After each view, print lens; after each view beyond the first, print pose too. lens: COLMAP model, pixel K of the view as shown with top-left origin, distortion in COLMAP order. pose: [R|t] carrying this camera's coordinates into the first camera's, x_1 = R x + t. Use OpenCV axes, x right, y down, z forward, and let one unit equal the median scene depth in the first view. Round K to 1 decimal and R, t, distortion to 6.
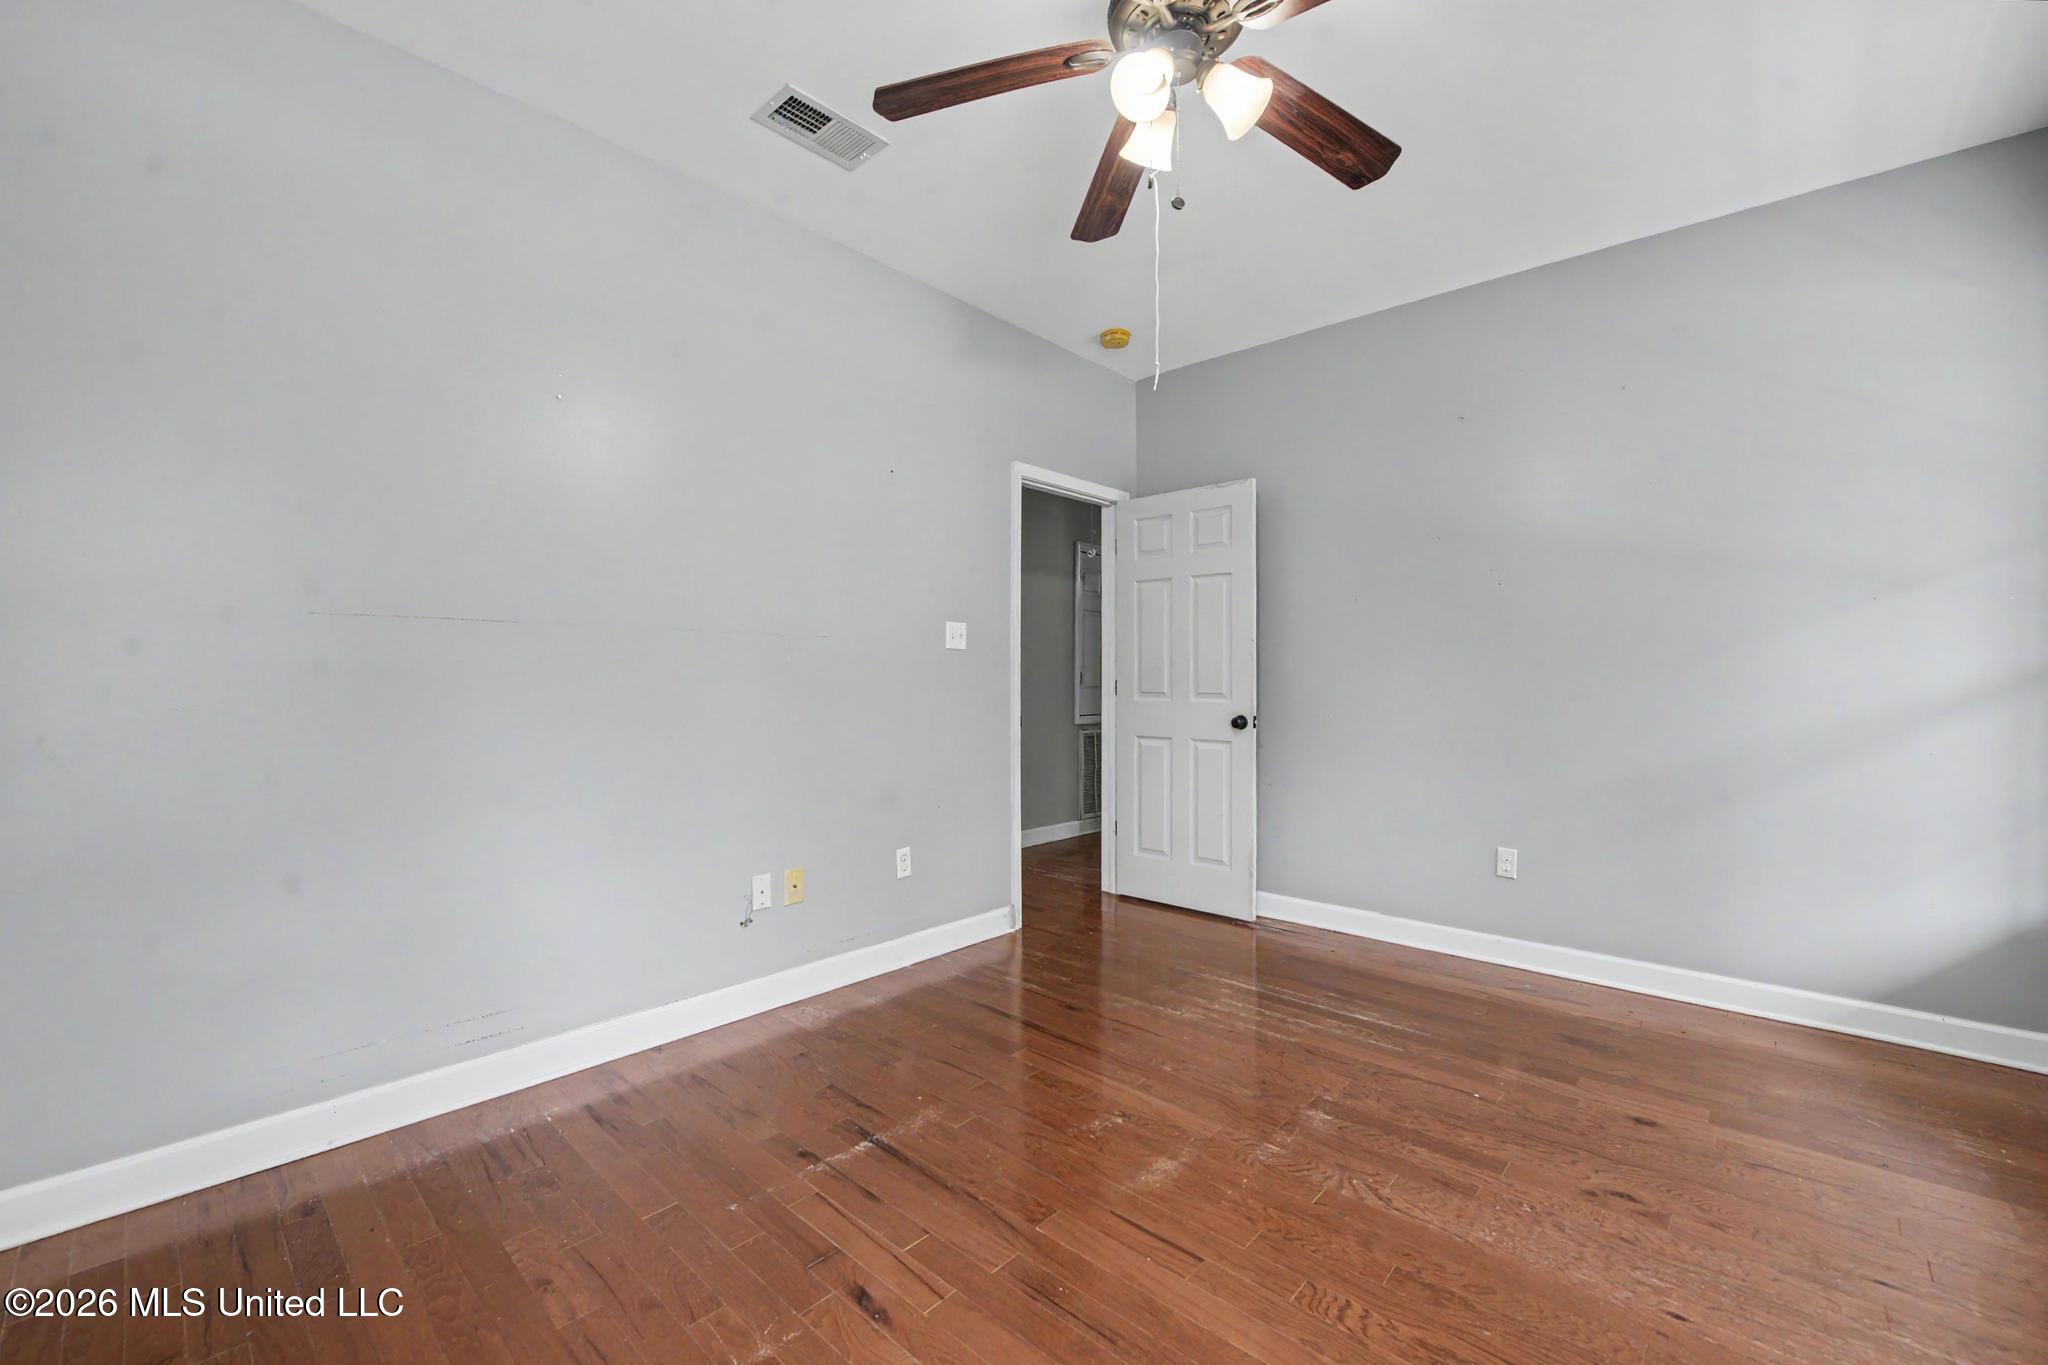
lens RADIAL K [[859.9, 0, 1019.8], [0, 859.9, 669.3], [0, 0, 1]] dist [0.002050, -0.000056]
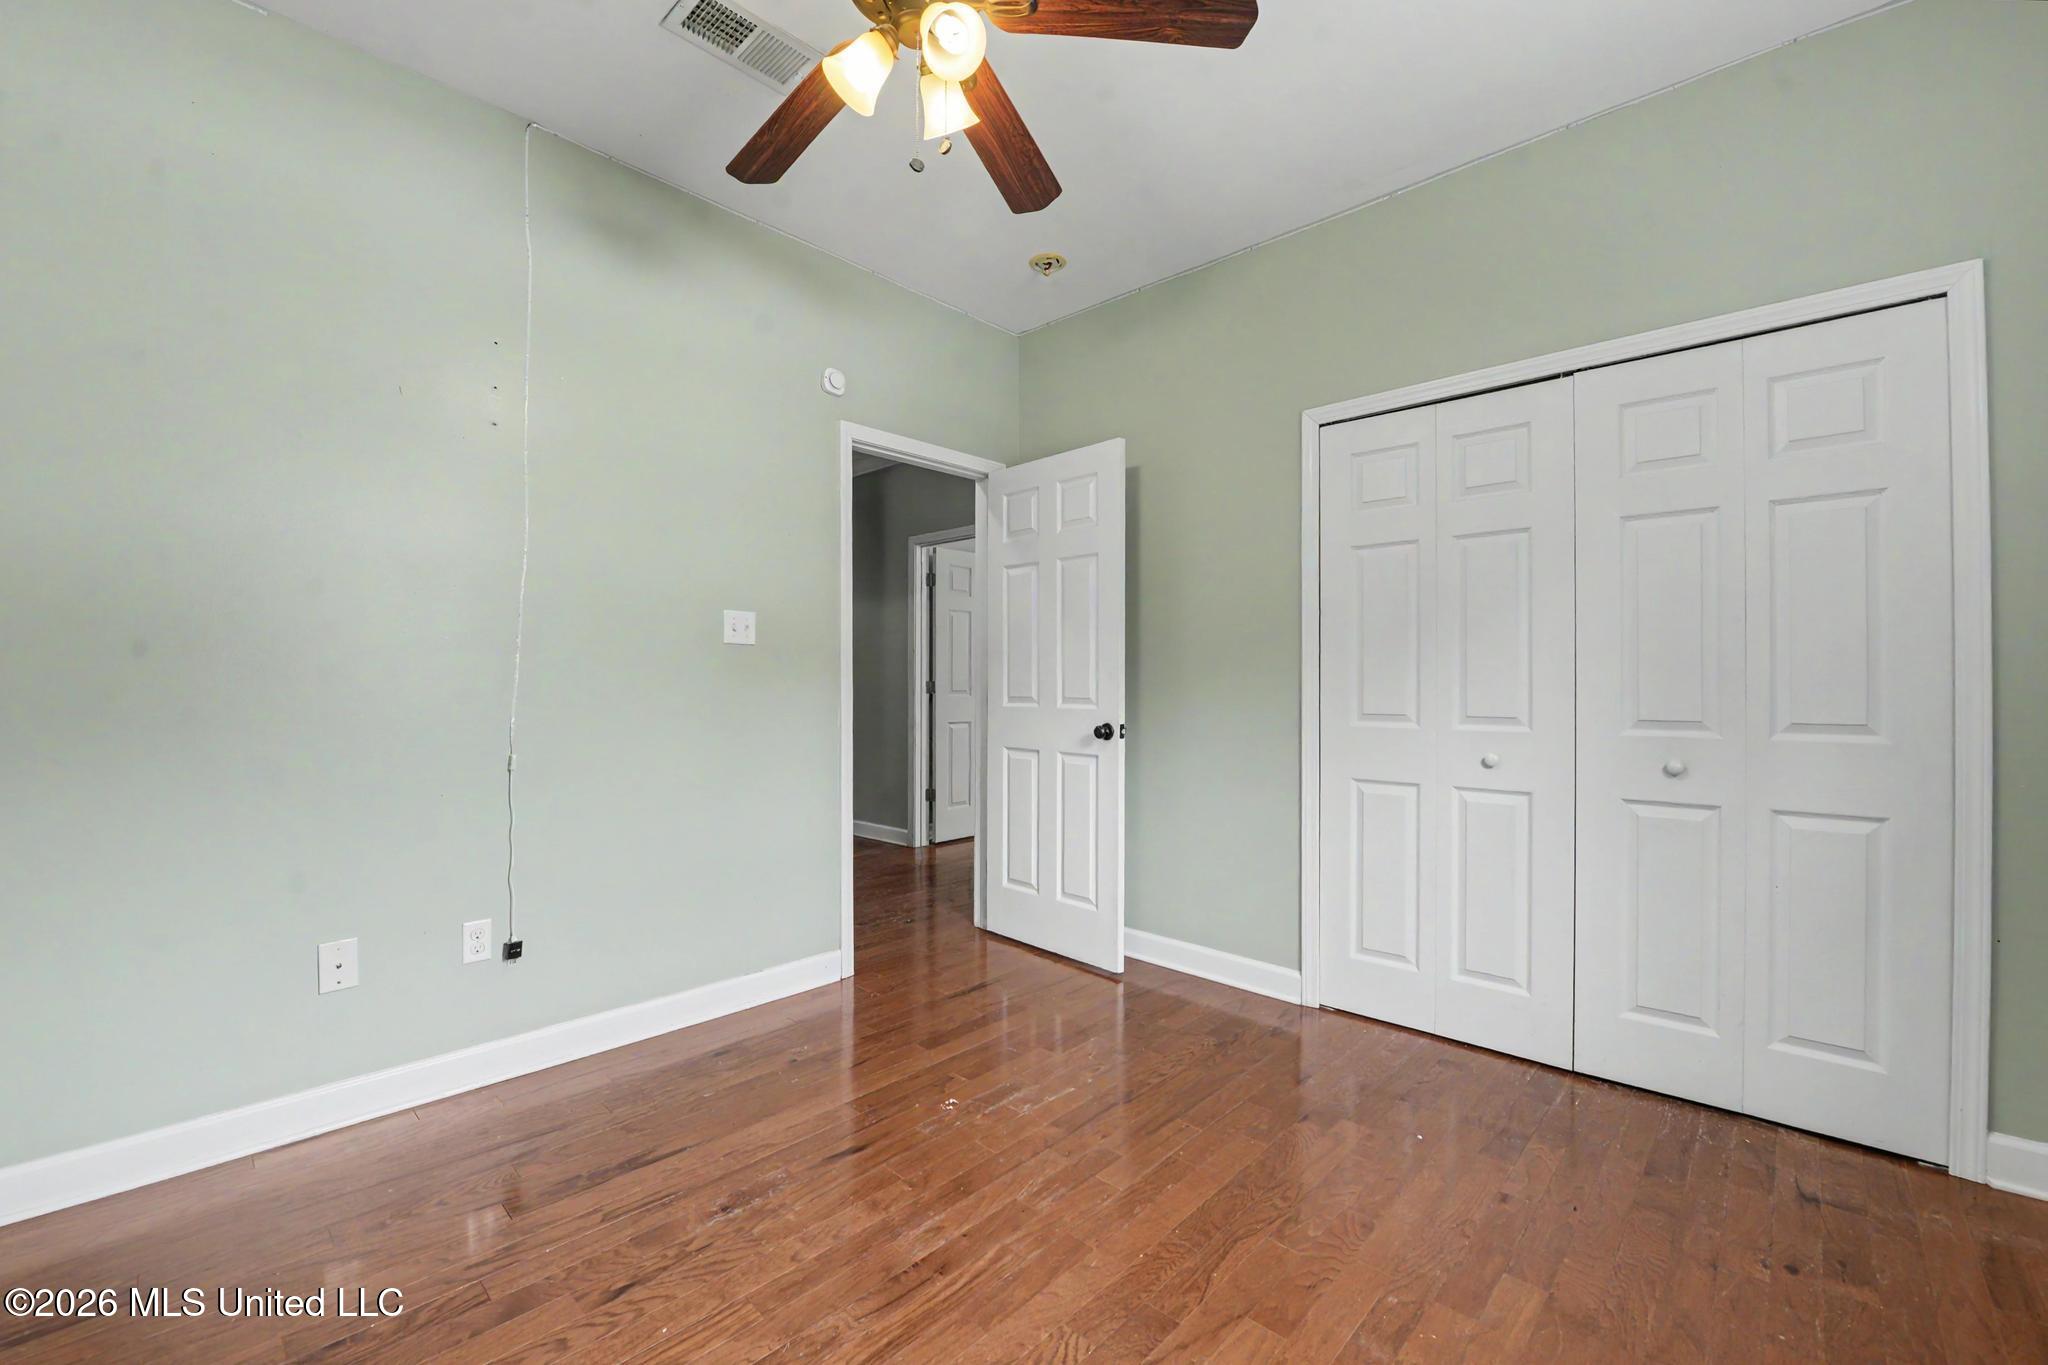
lens RADIAL K [[822.0, 0, 1024.0], [0, 822.0, 682.5], [0, 0, 1]] dist [-0.037785, 0.000156]
pose [[0.999934, -0.002589, -0.011150, 0.180744], [0.002706, 0.999941, 0.010498, 0.005401], [0.011123, -0.010528, 0.999883, 0.201134]]
